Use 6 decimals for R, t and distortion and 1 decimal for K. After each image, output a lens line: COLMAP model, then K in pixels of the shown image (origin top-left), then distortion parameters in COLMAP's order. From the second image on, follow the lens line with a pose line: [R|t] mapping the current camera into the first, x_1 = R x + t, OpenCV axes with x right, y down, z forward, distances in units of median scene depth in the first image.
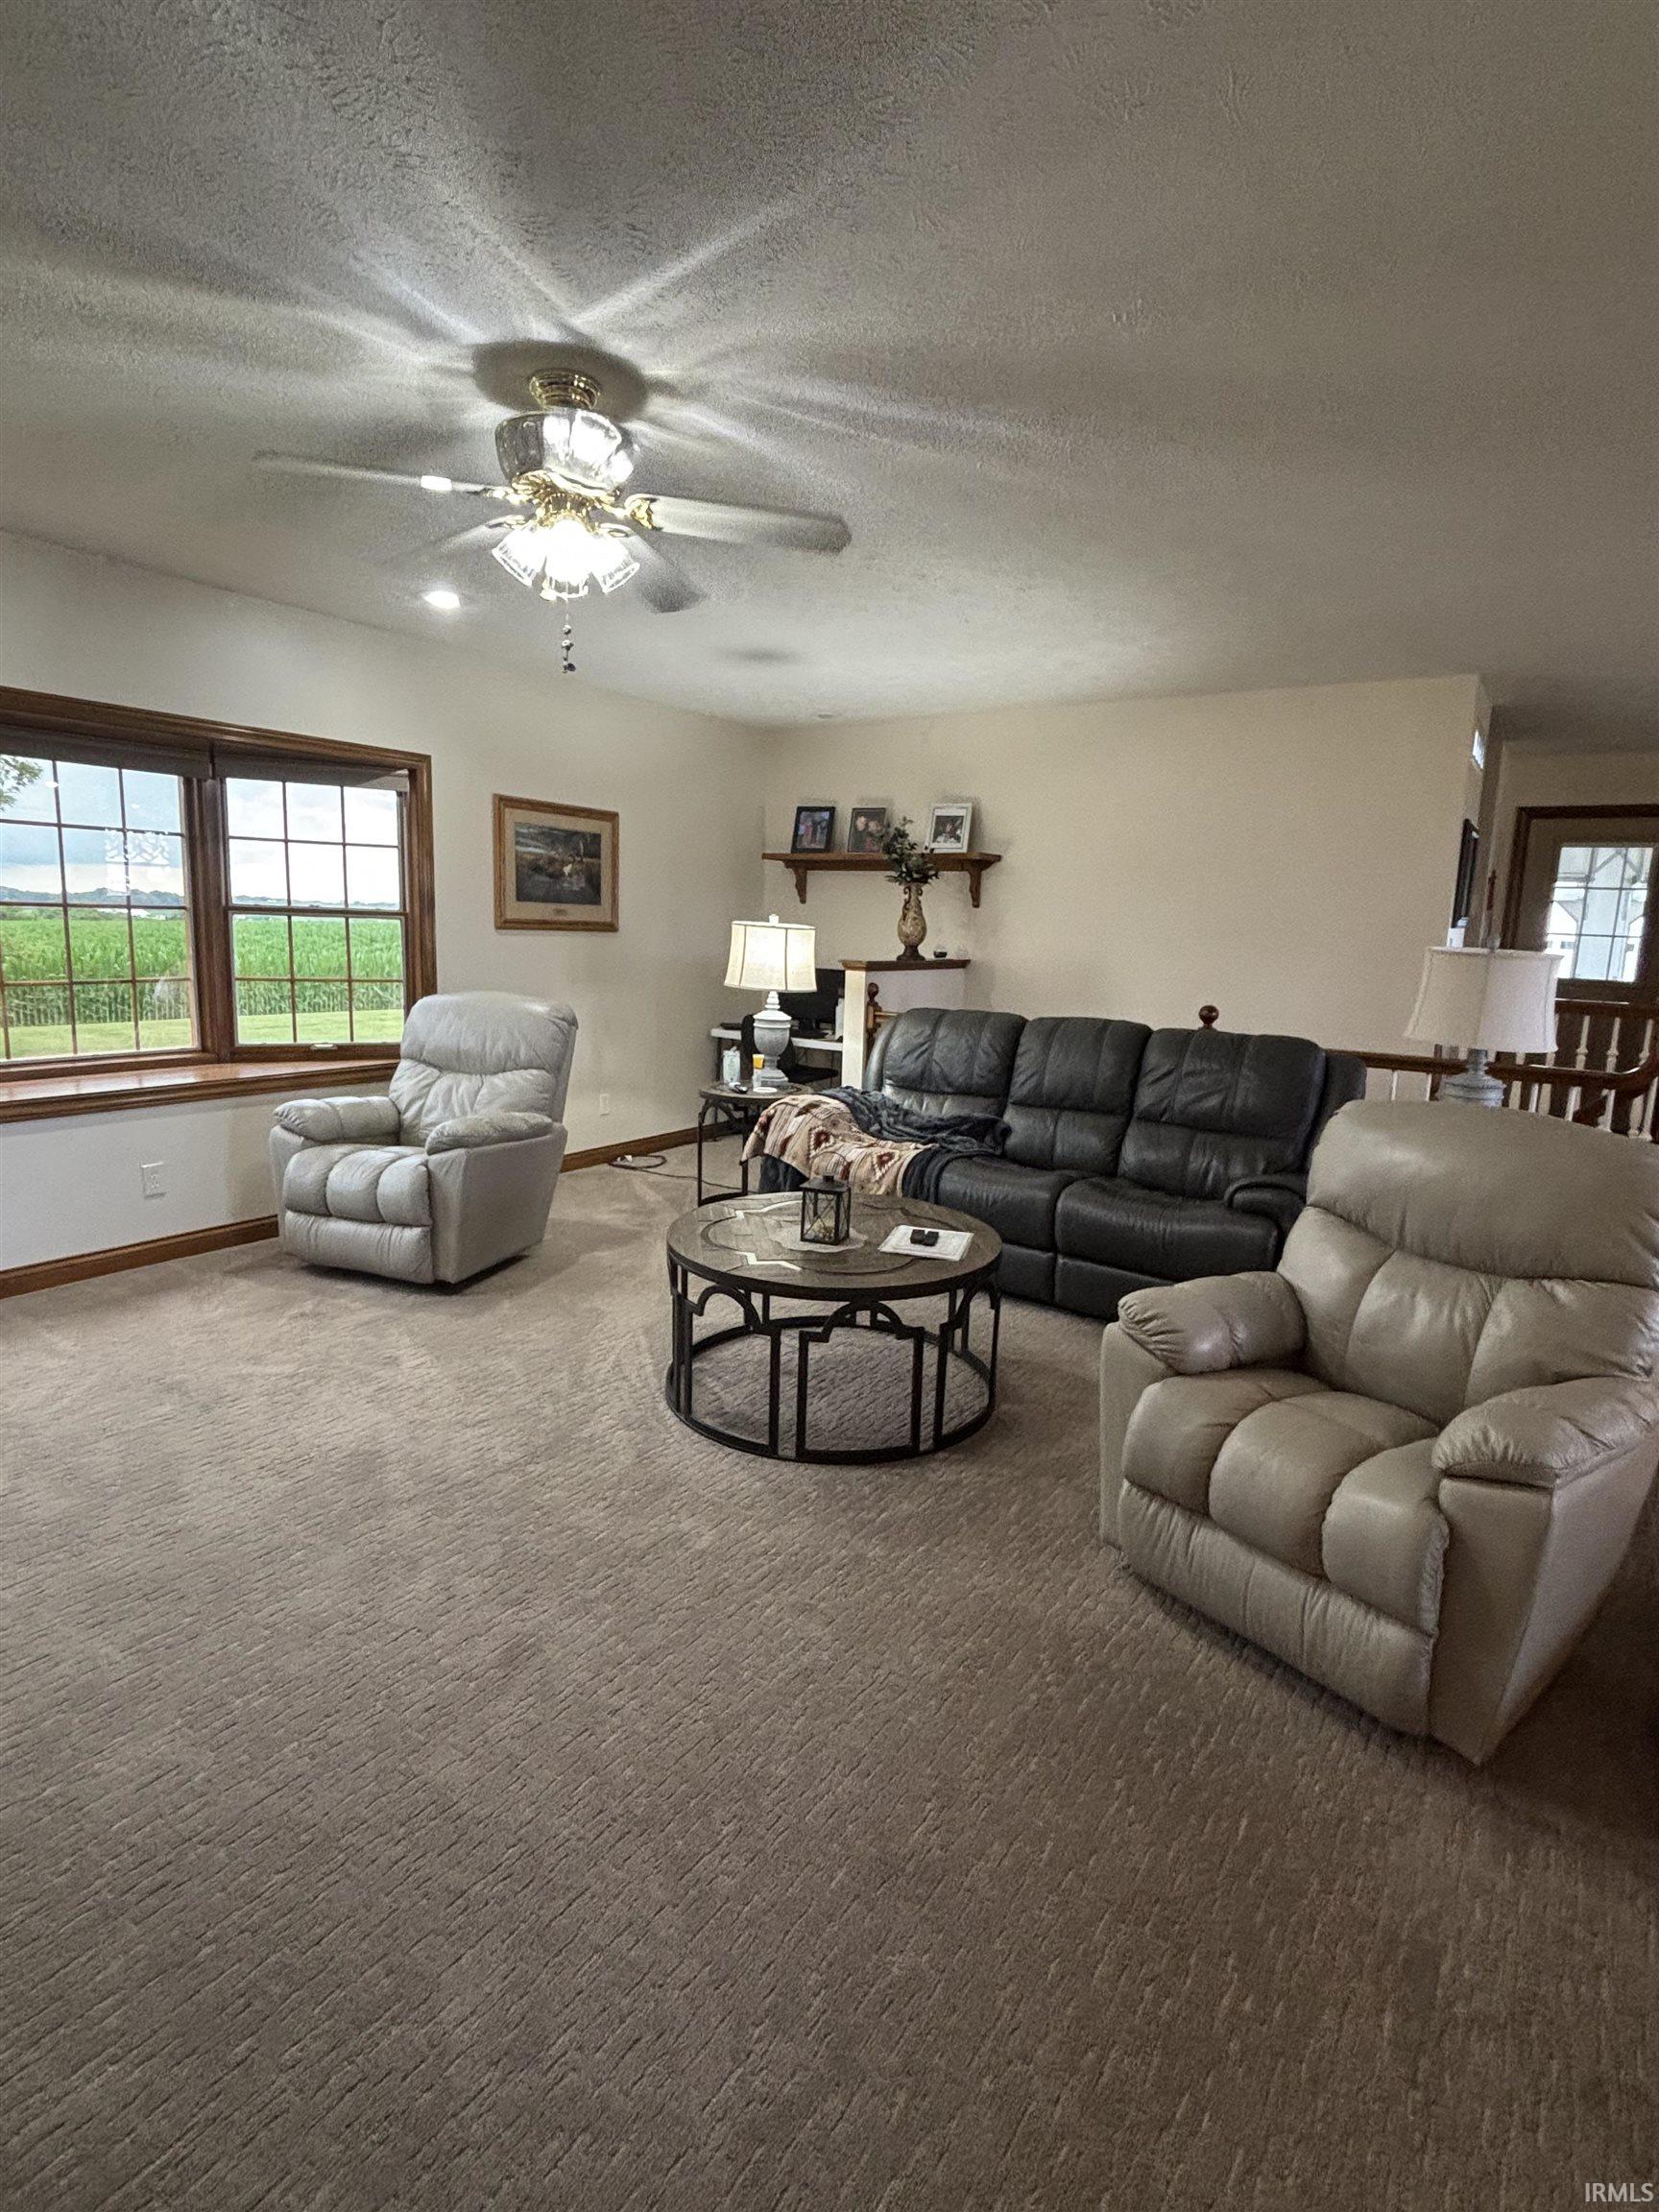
lens RADIAL K [[1107.3, 0, 845.8], [0, 1107.3, 1095.4], [0, 0, 1]] dist [0.015570, -0.000254]
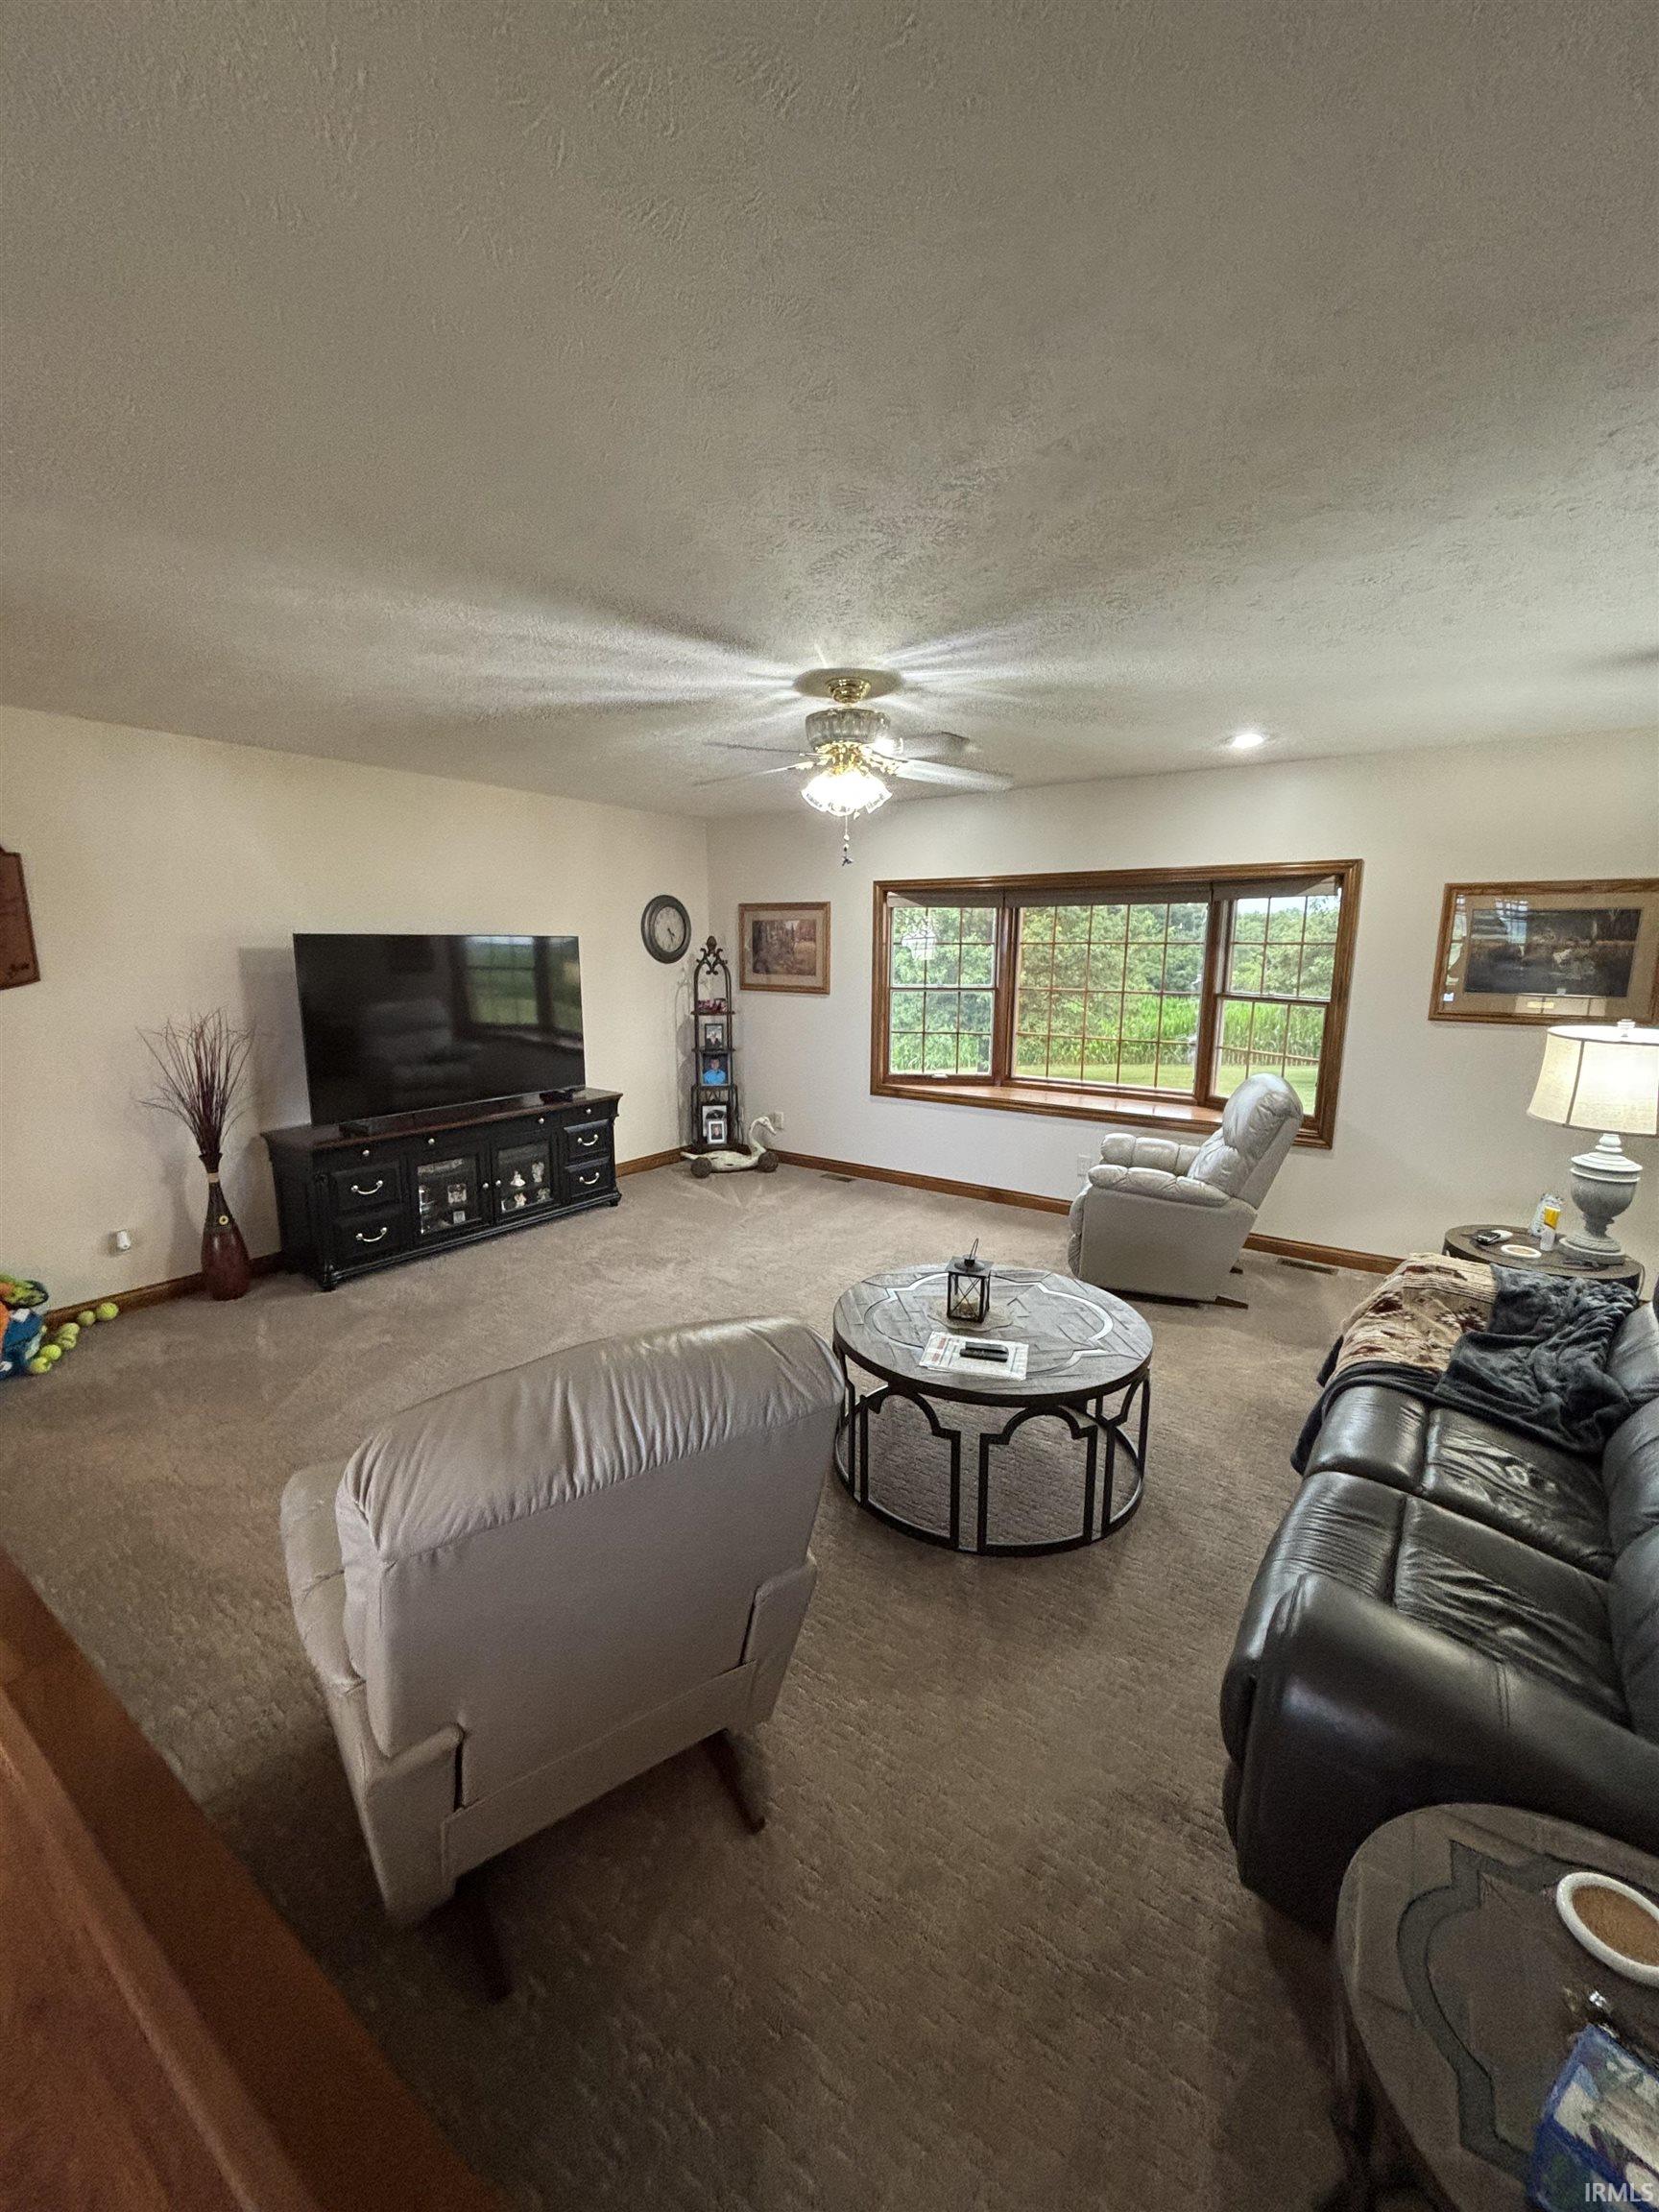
lens RADIAL K [[885.3, 0, 829.5], [0, 885.3, 1106.0], [0, 0, 1]] dist [0.007897, 0.000276]
pose [[-0.026553, 0.152670, -0.987920, 0.570851], [-0.160224, 0.974842, 0.154956, -0.131067], [0.986723, 0.162403, -0.001424, 0.567807]]
